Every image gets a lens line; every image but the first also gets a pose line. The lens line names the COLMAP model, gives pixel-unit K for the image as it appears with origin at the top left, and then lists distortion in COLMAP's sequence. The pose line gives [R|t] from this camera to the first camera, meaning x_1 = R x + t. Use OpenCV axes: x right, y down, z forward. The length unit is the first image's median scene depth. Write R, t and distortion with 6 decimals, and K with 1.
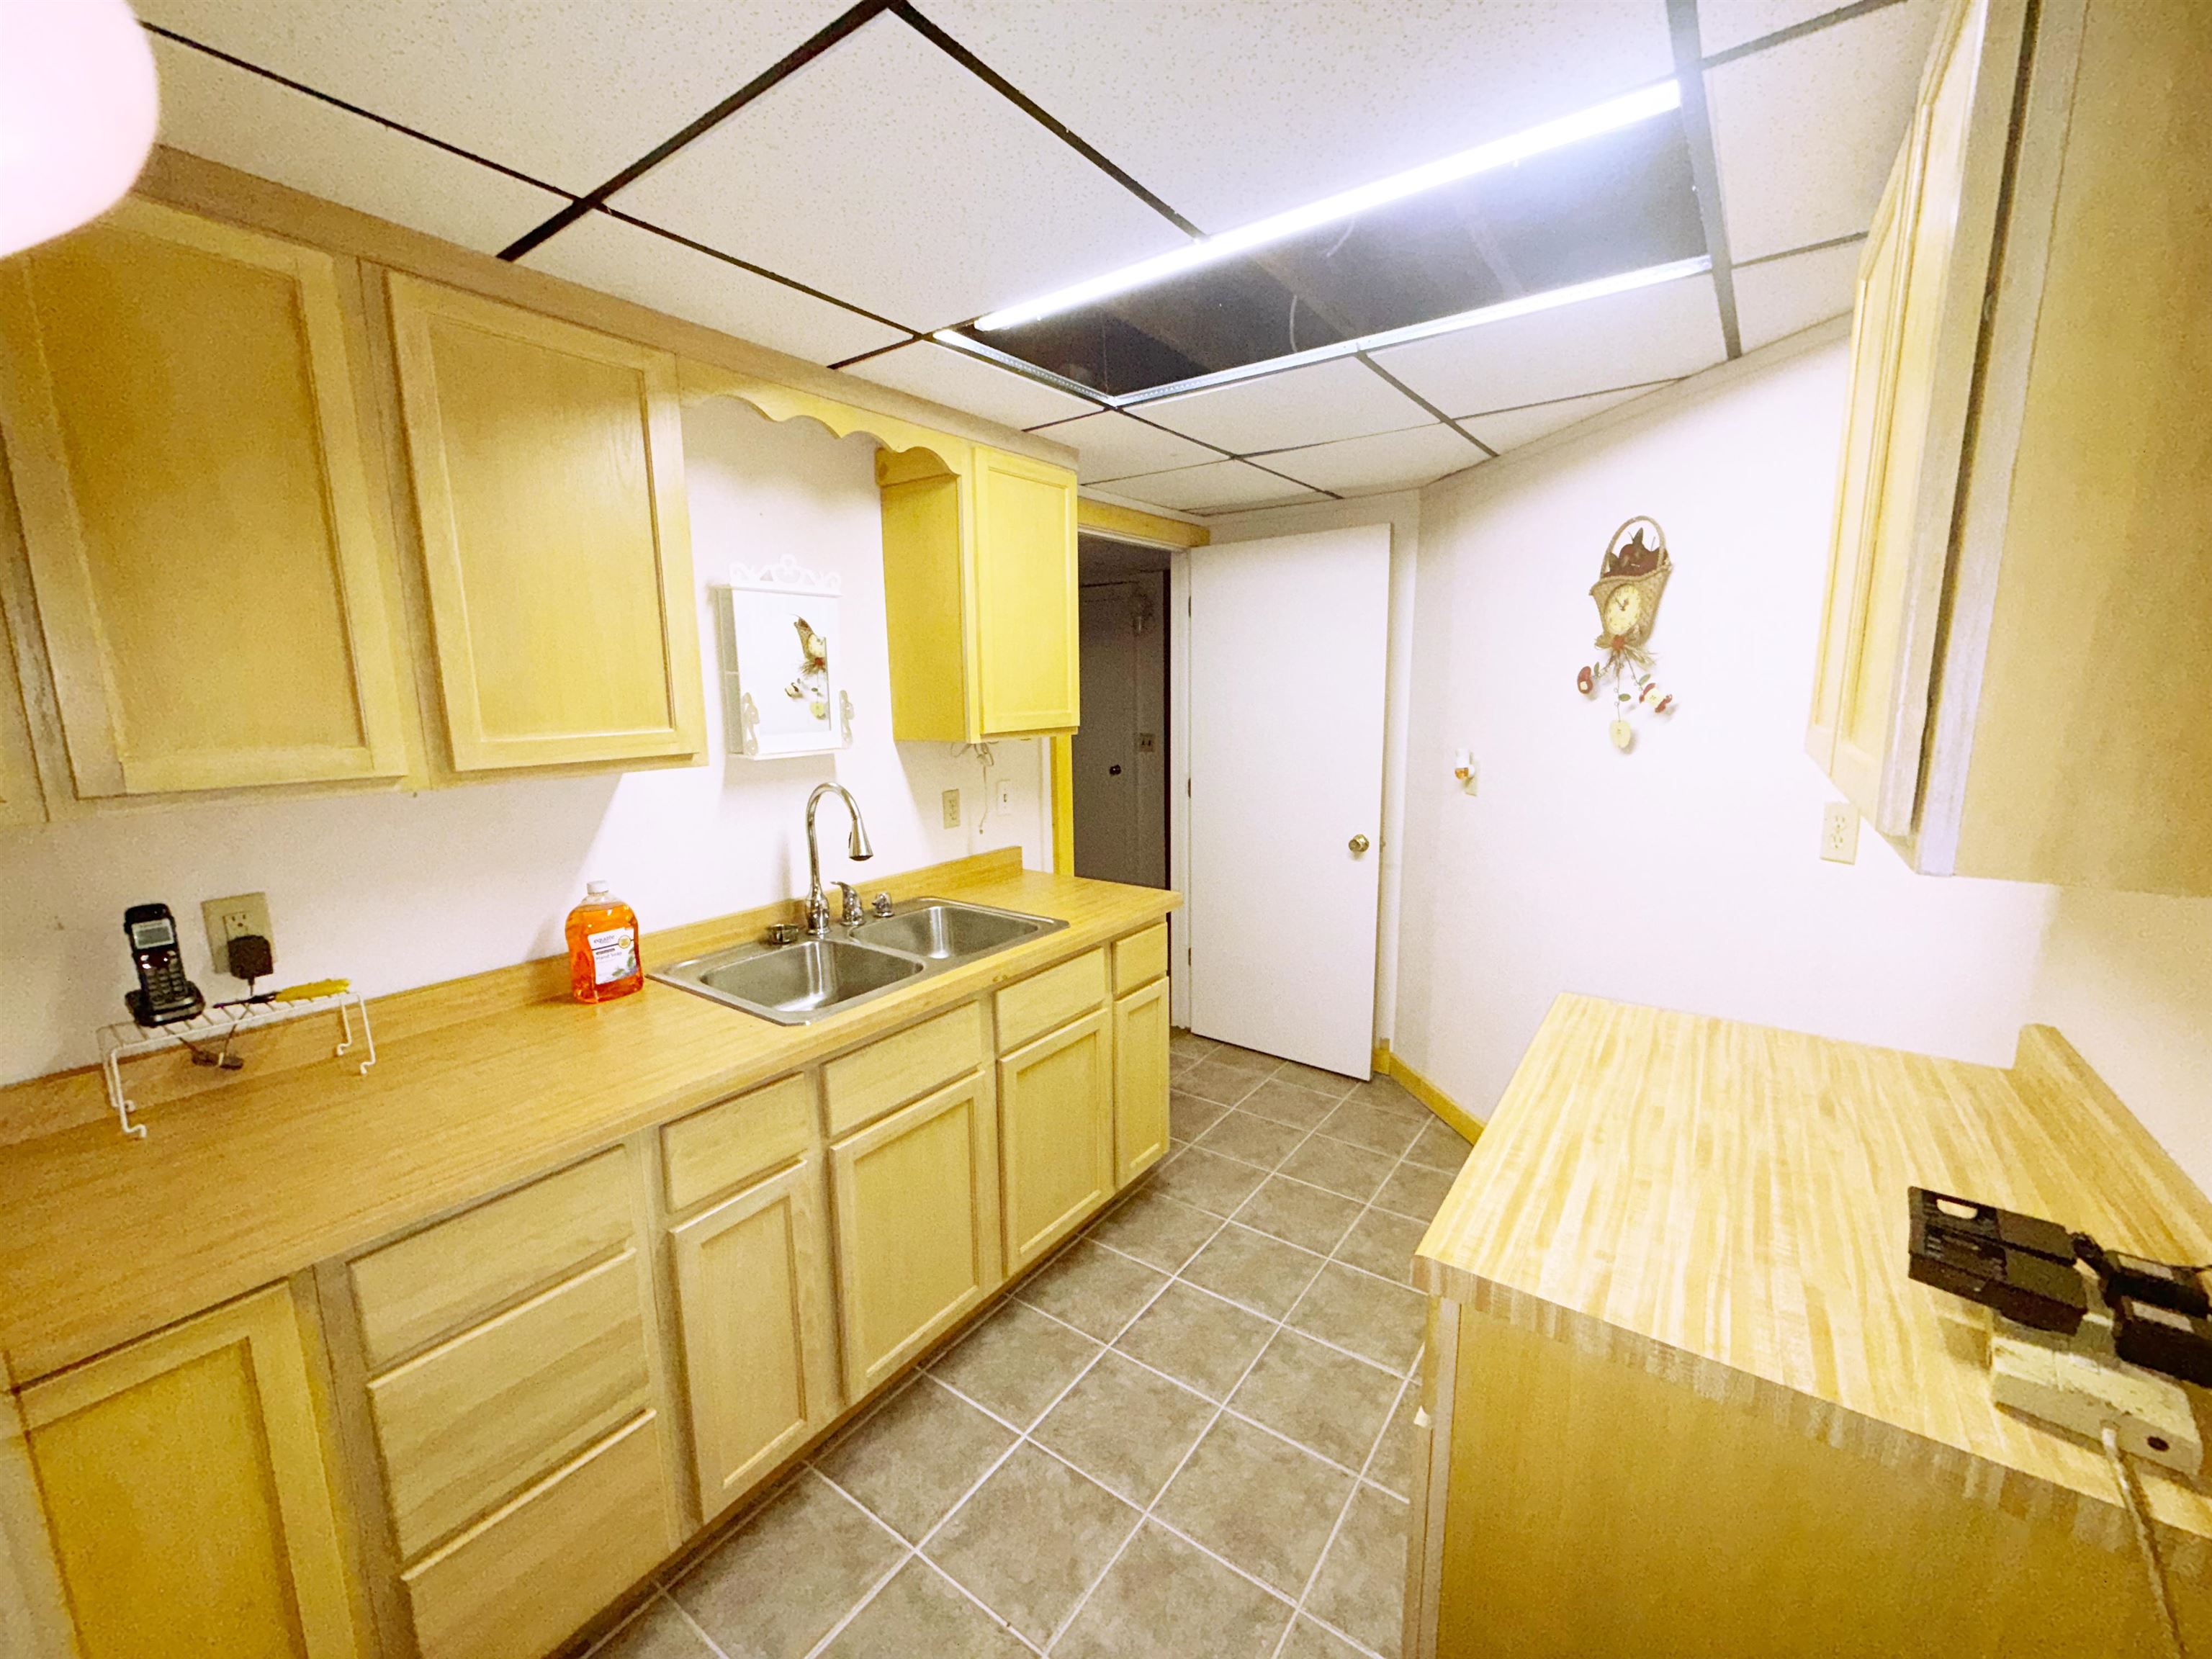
lens RADIAL K [[886.8, 0, 1106.2], [0, 886.8, 827.7], [0, 0, 1]] dist [-0.010360, 0.000619]
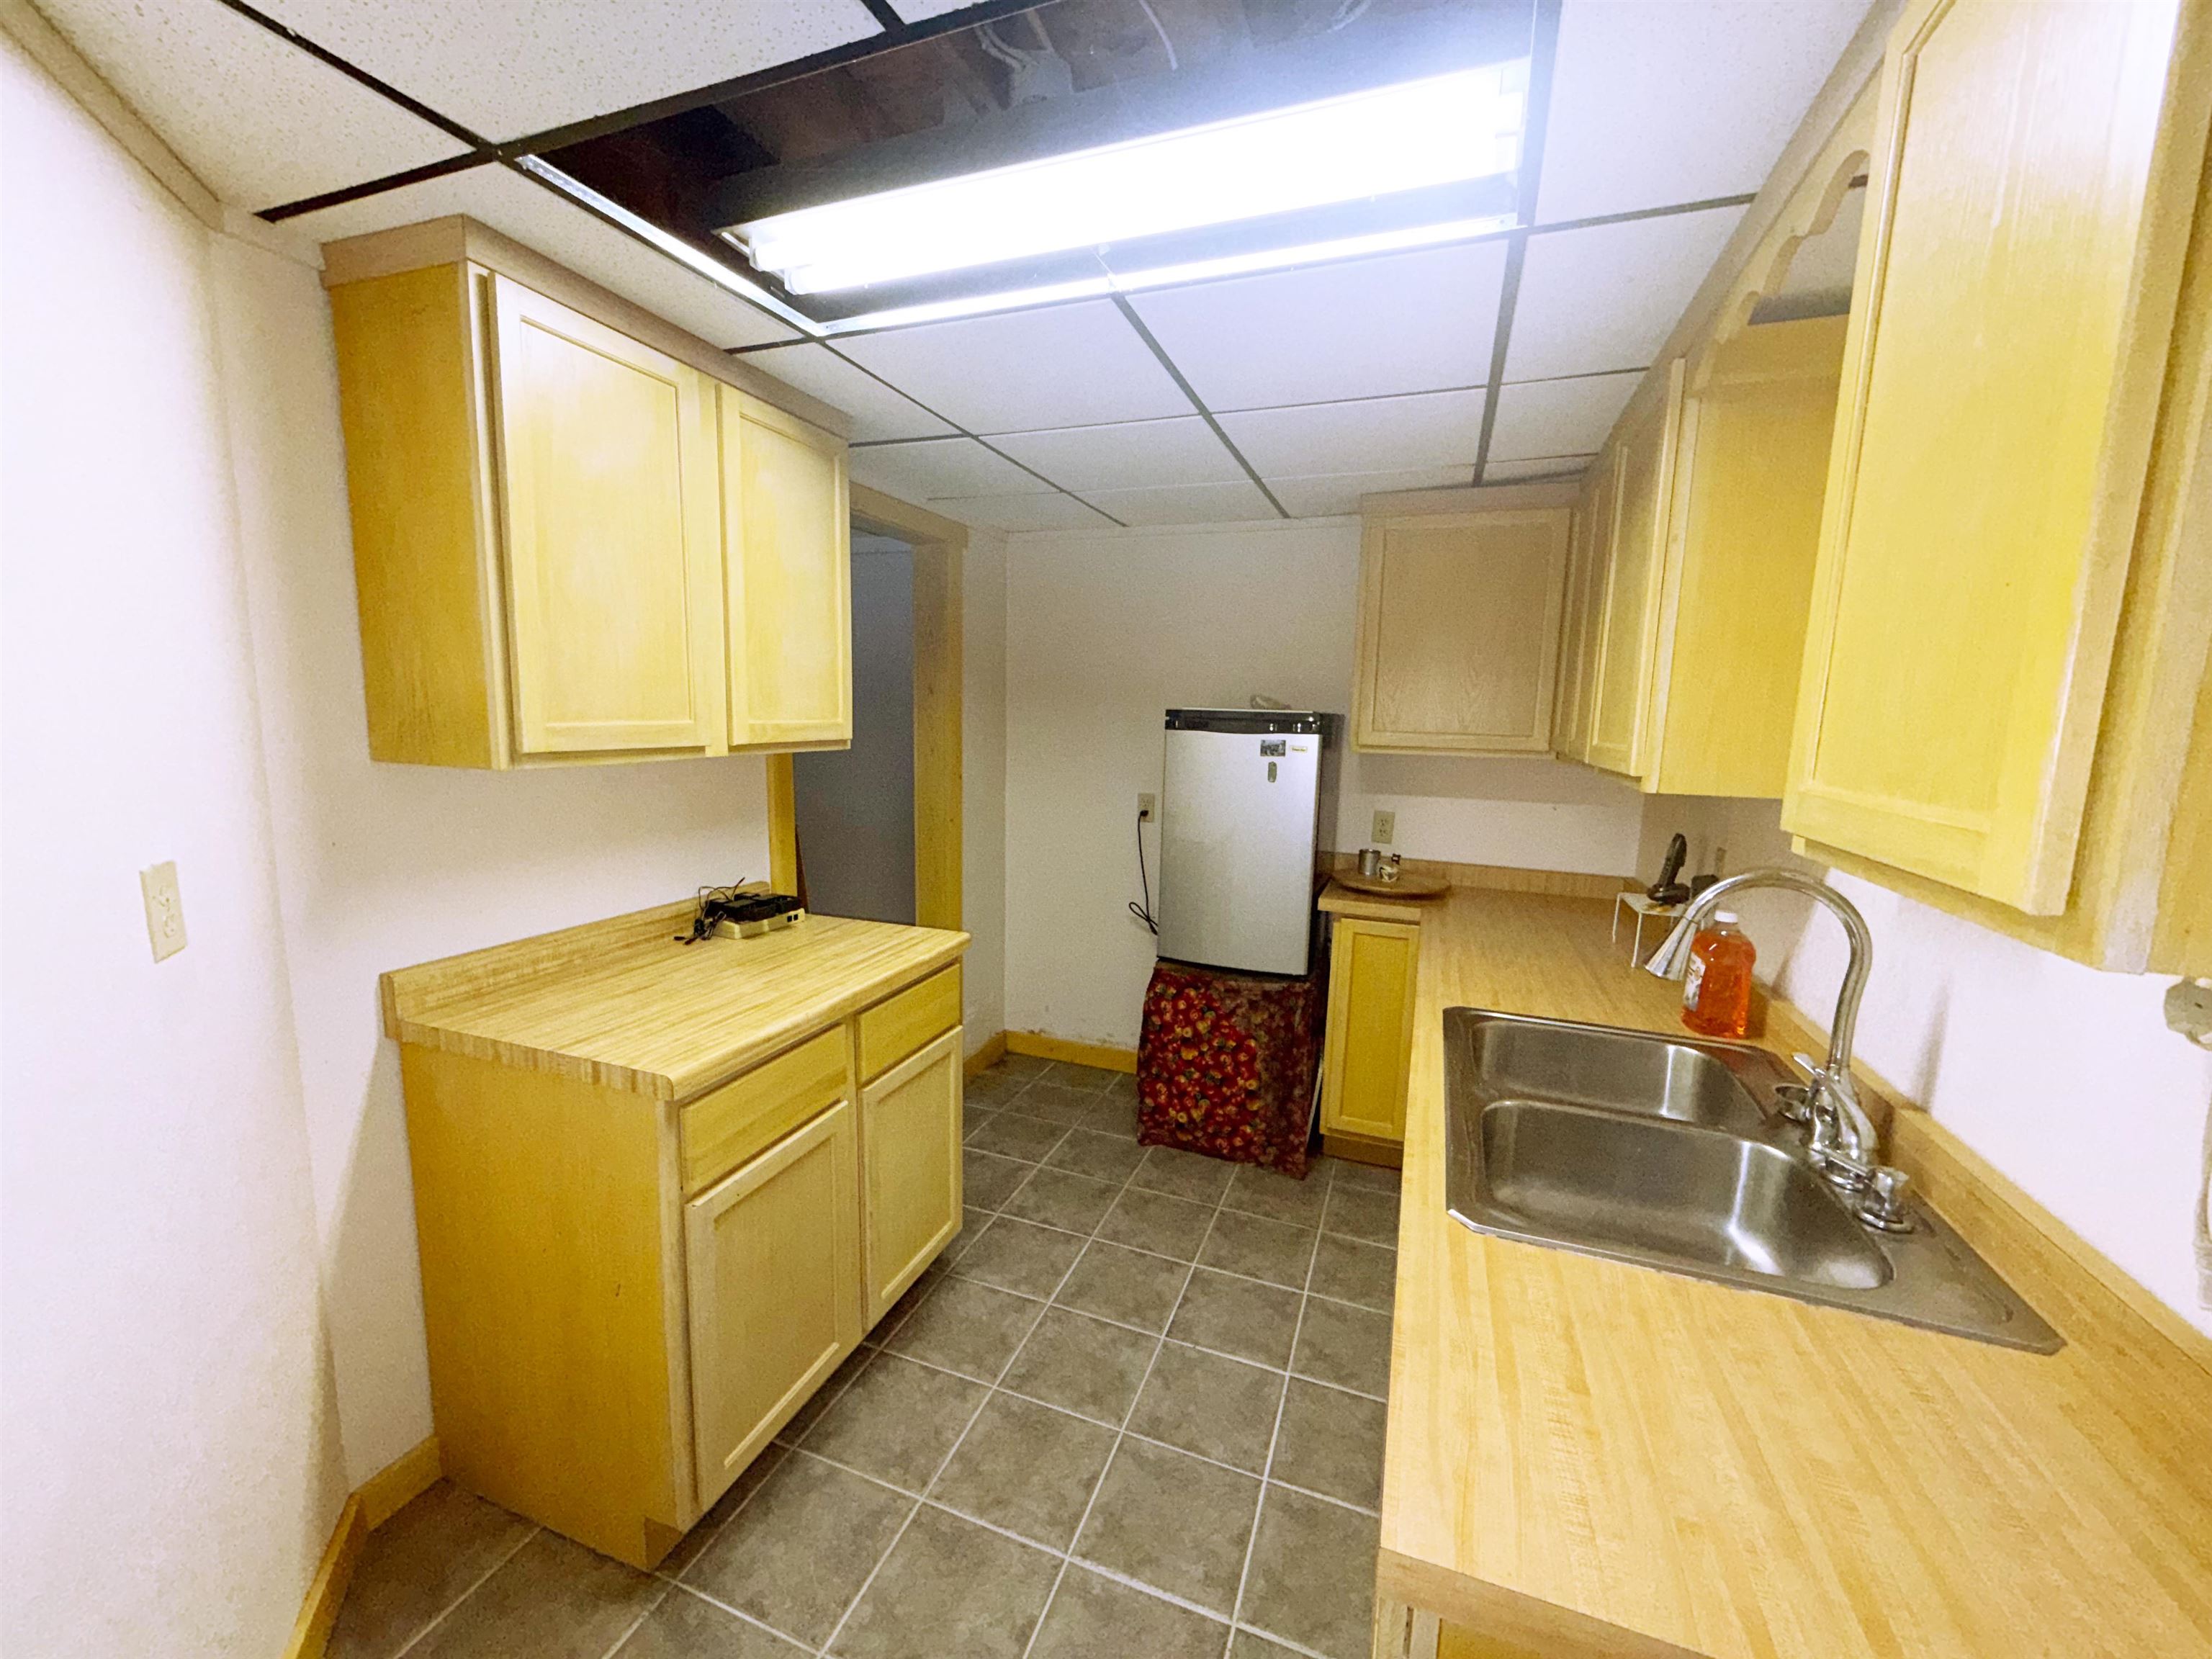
lens RADIAL K [[886.8, 0, 1101.0], [0, 886.8, 836.2], [0, 0, 1]] dist [-0.010360, 0.000619]
pose [[-0.966152, 0.022771, -0.256966, 0.351284], [-0.057773, 0.951697, 0.301553, -0.294044], [0.251421, 0.306192, -0.918169, 1.831338]]
